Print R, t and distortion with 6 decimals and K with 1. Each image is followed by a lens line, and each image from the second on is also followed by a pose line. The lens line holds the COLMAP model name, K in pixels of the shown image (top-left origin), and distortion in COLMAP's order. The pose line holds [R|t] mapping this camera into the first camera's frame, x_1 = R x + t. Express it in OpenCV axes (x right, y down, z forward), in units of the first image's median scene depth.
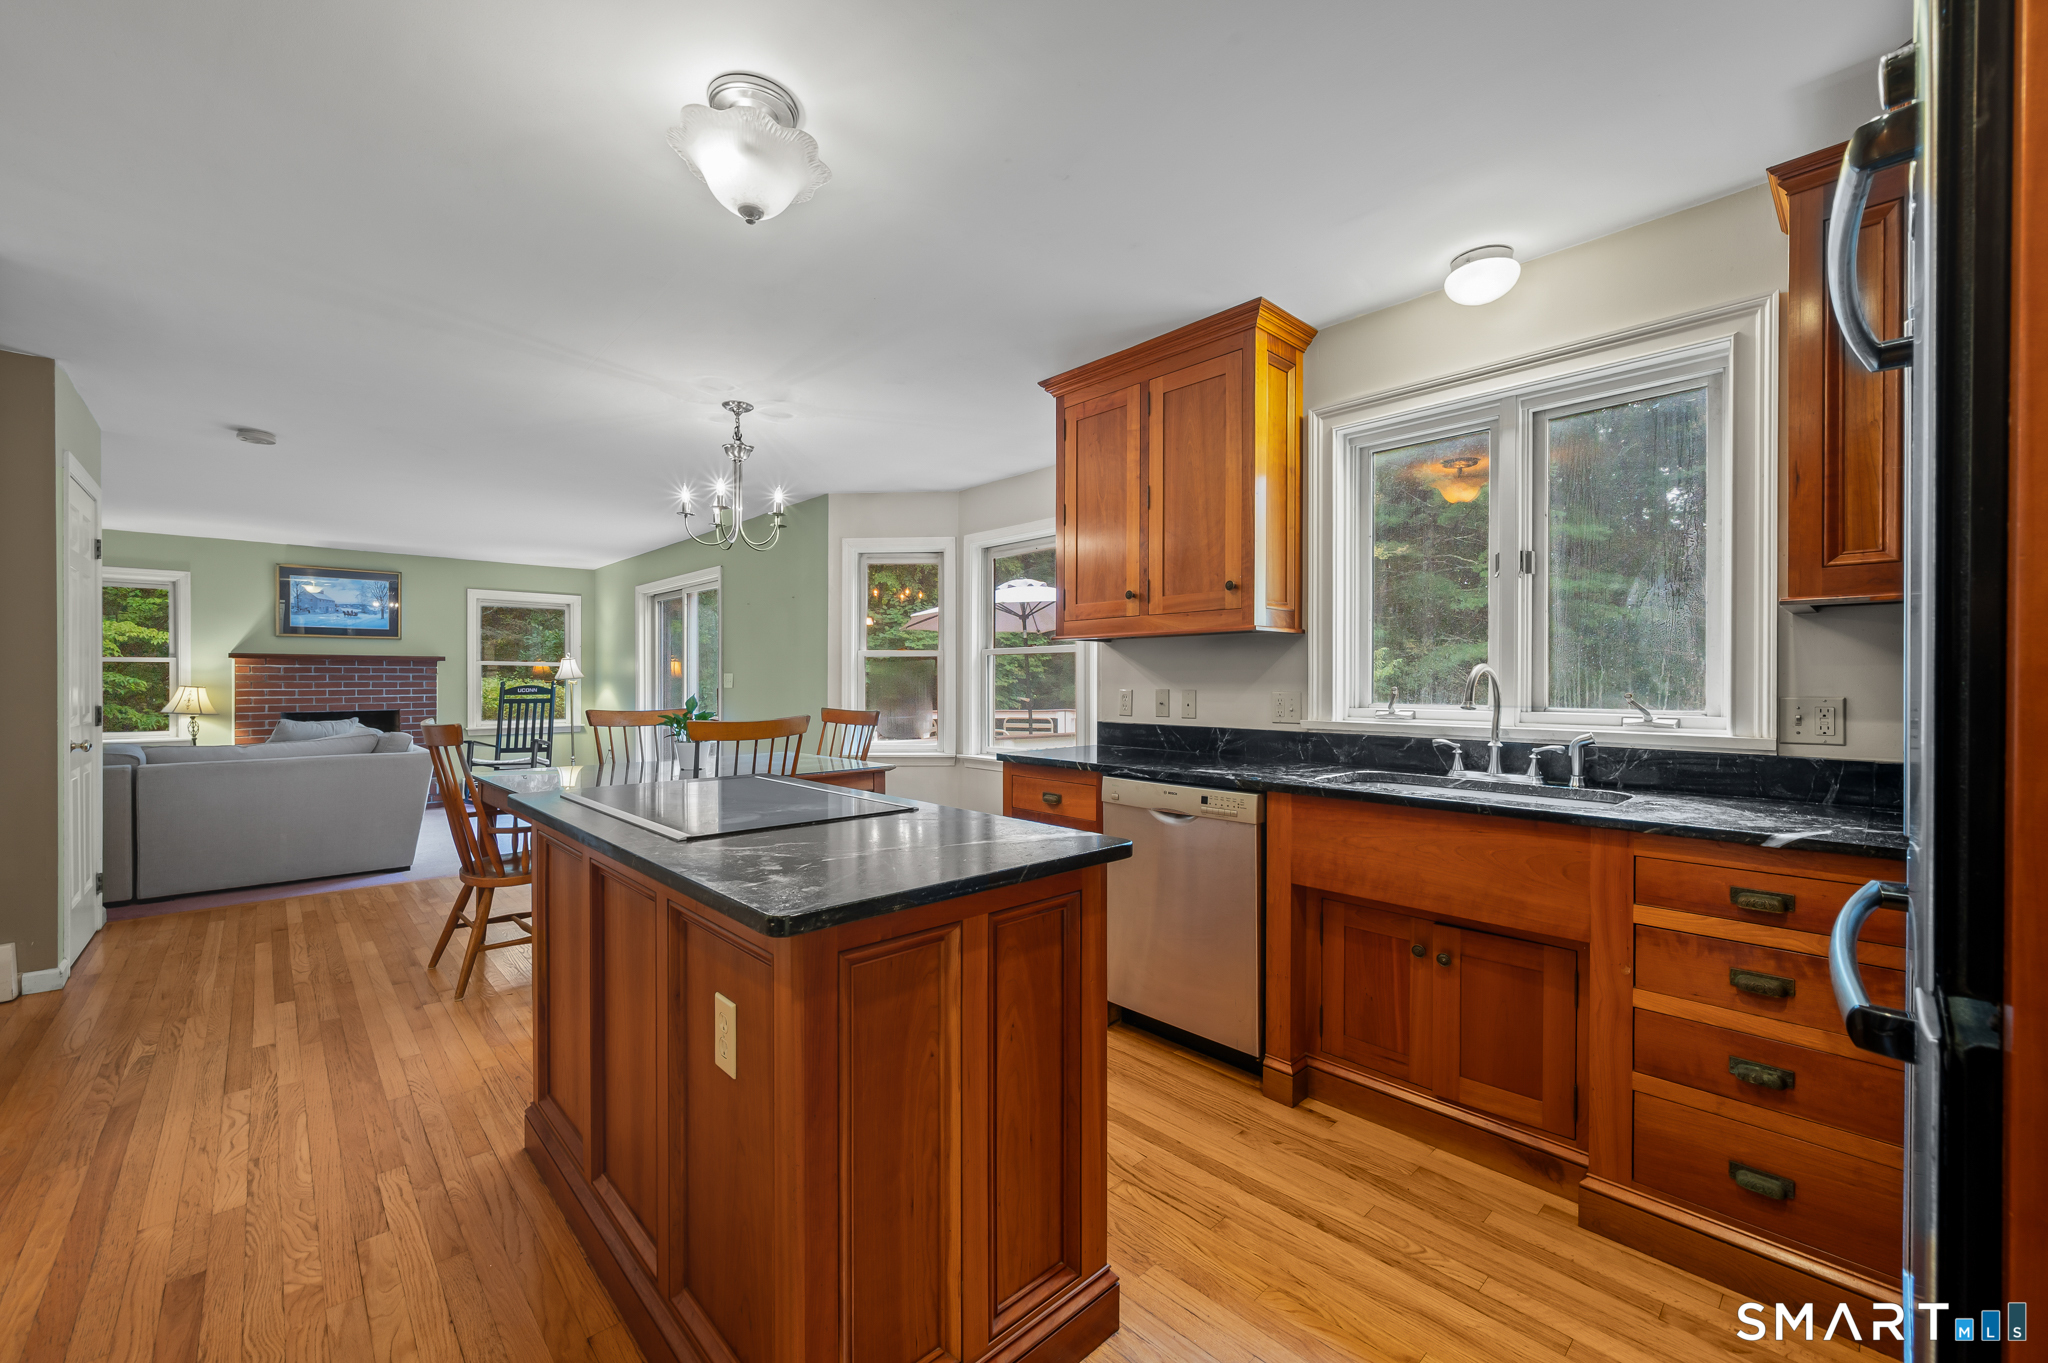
lens RADIAL K [[823.2, 0, 1019.5], [0, 823.2, 685.8], [0, 0, 1]] dist [0.010734, -0.001917]
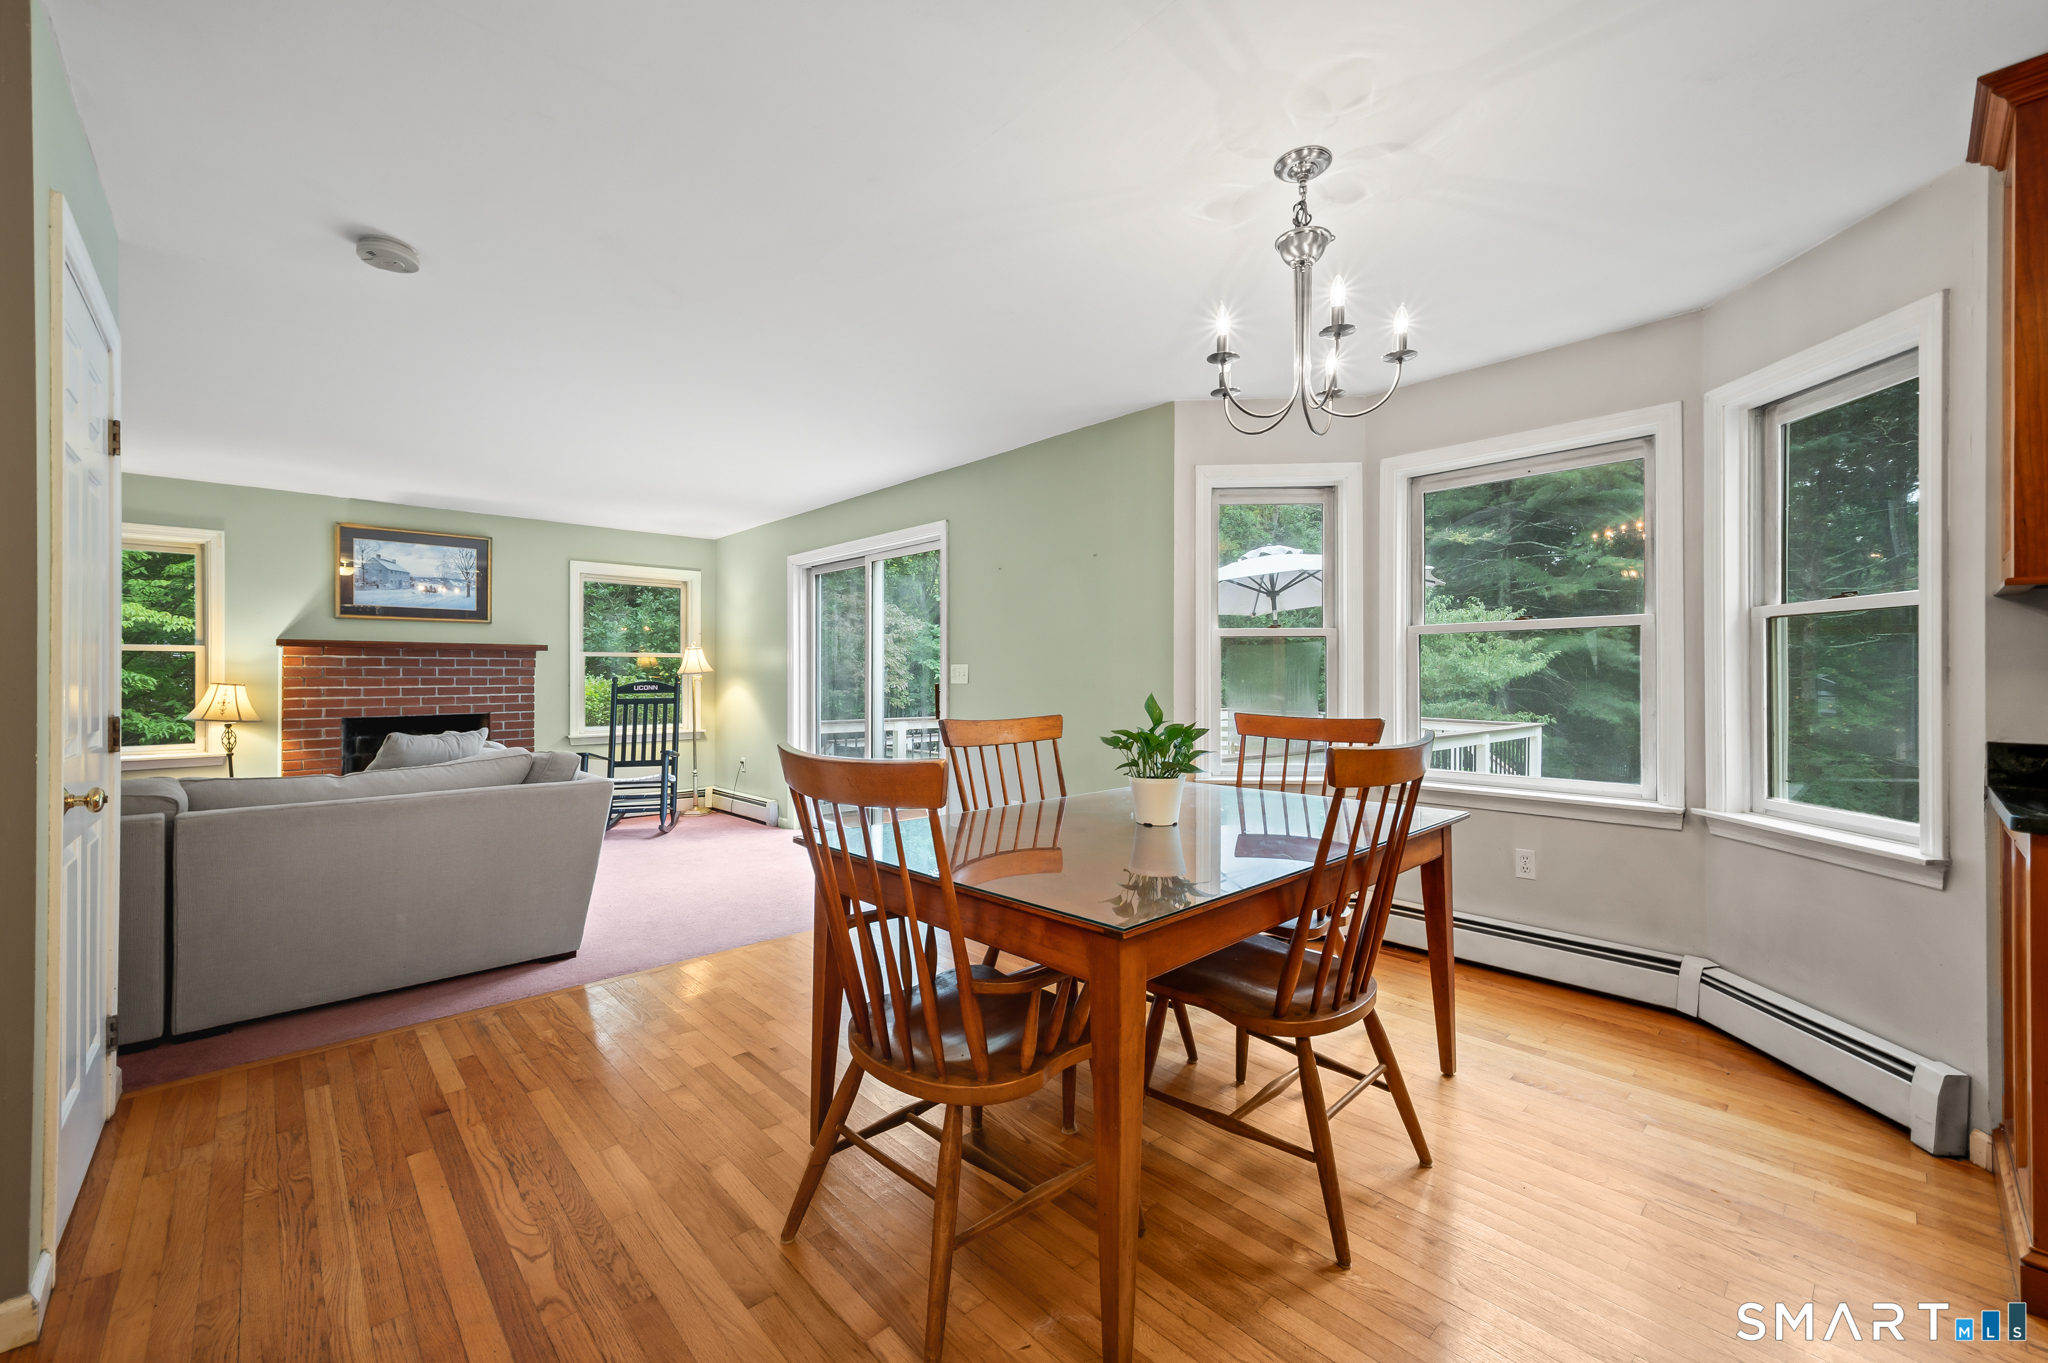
lens RADIAL K [[823.2, 0, 1029.1], [0, 823.2, 676.7], [0, 0, 1]] dist [0.010734, -0.001917]
pose [[0.999953, -0.002464, 0.009370, -0.358855], [0.002530, 0.999972, -0.007108, 0.002095], [-0.009352, 0.007132, 0.999931, 0.313846]]
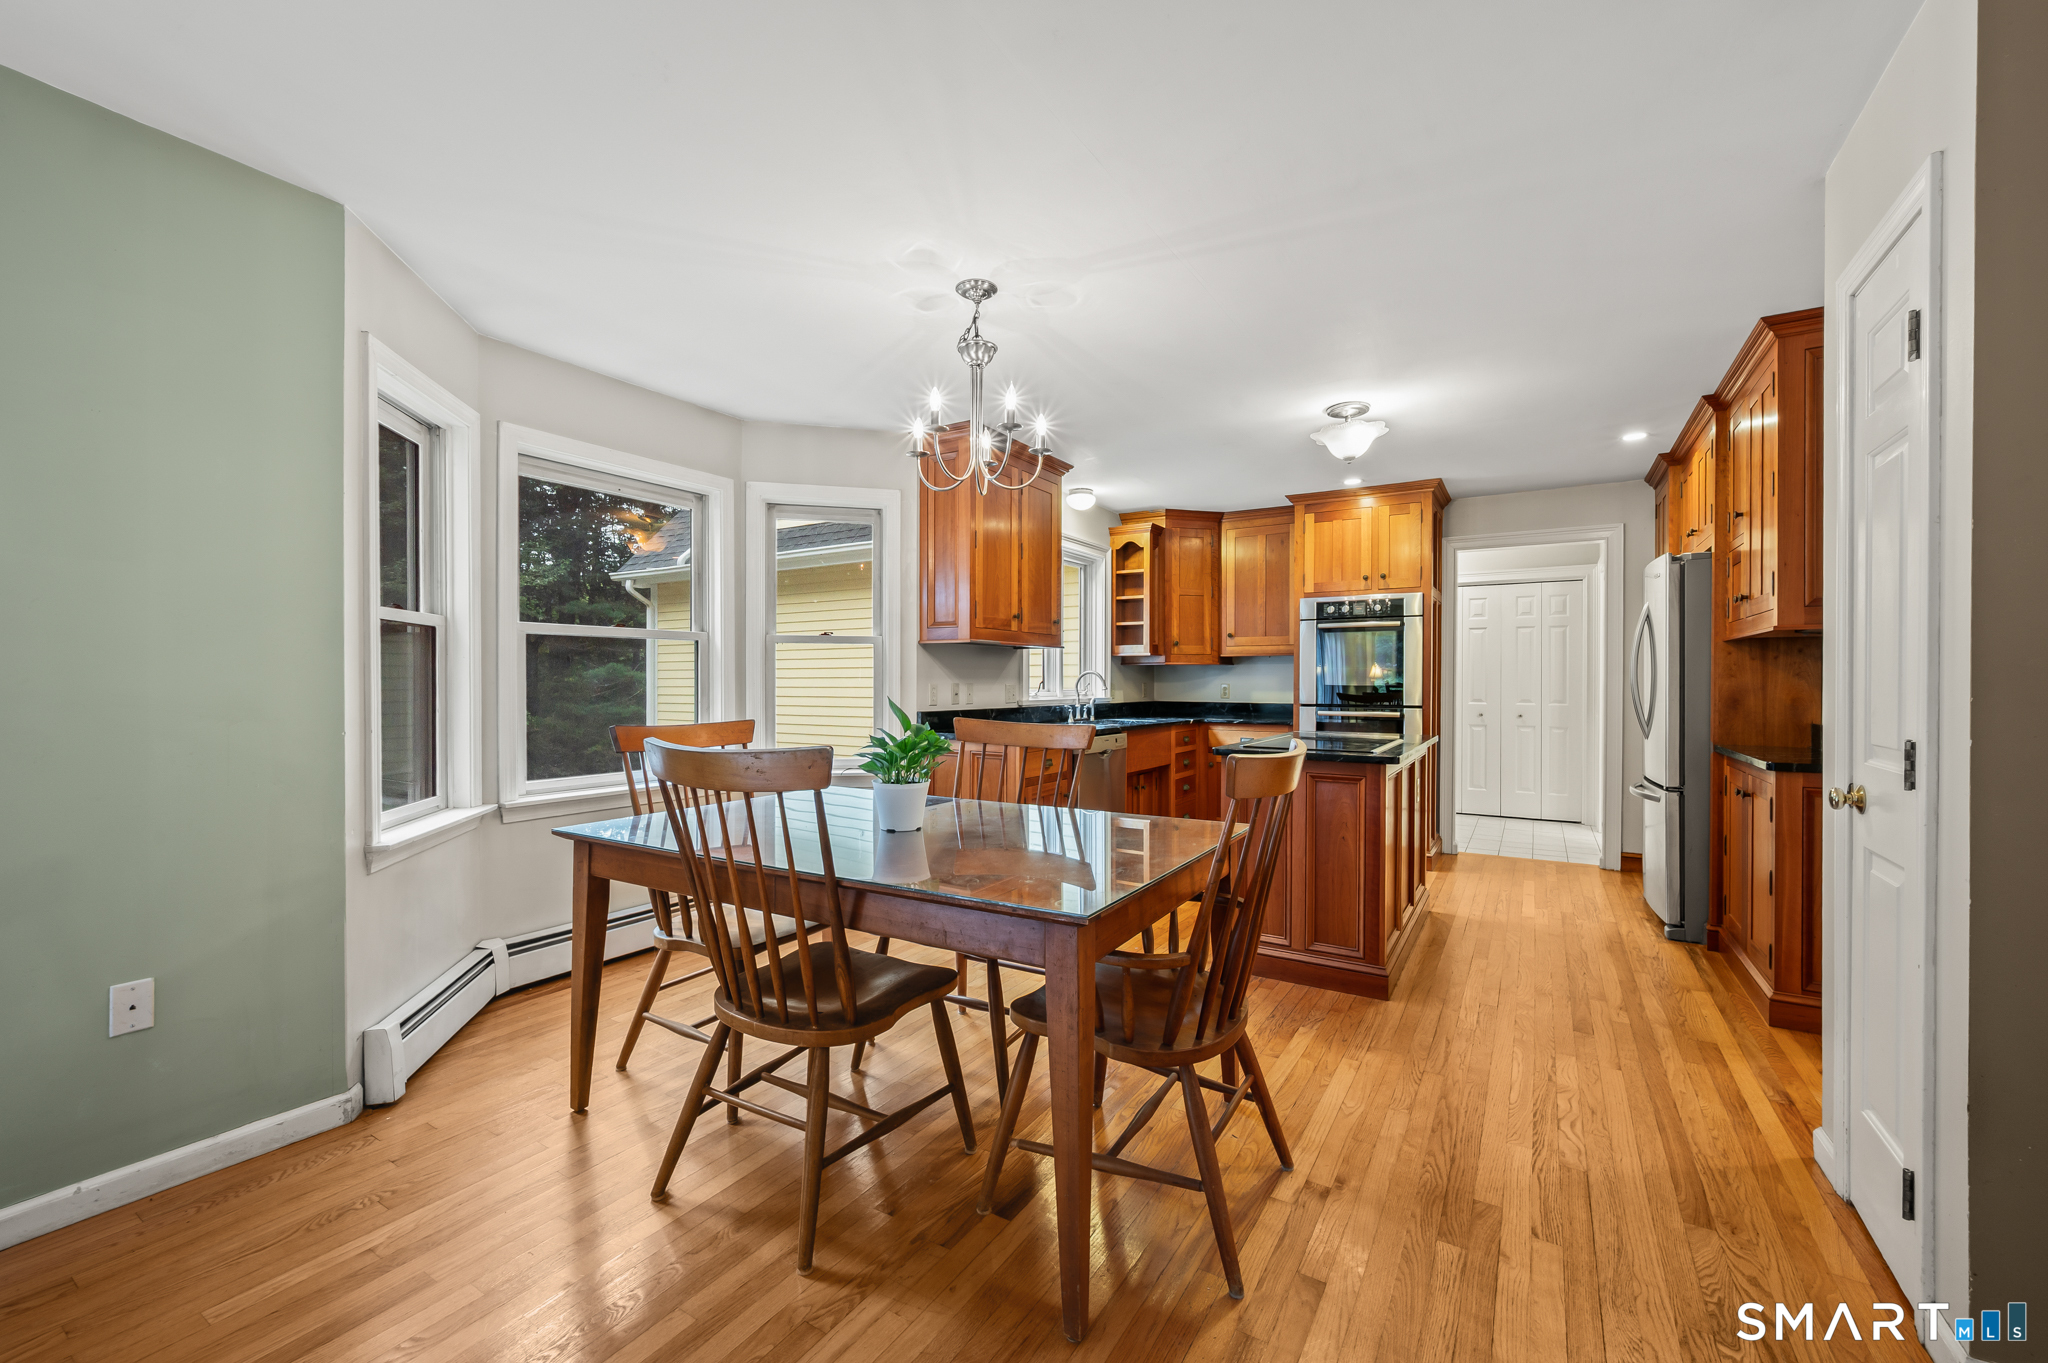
lens RADIAL K [[823.2, 0, 1050.5], [0, 823.2, 678.0], [0, 0, 1]] dist [0.010734, -0.001917]
pose [[-0.290964, 0.000903, 0.956734, -0.709443], [0.003381, 0.999994, 0.000084, -0.002609], [-0.956728, 0.003259, -0.290966, 0.779957]]
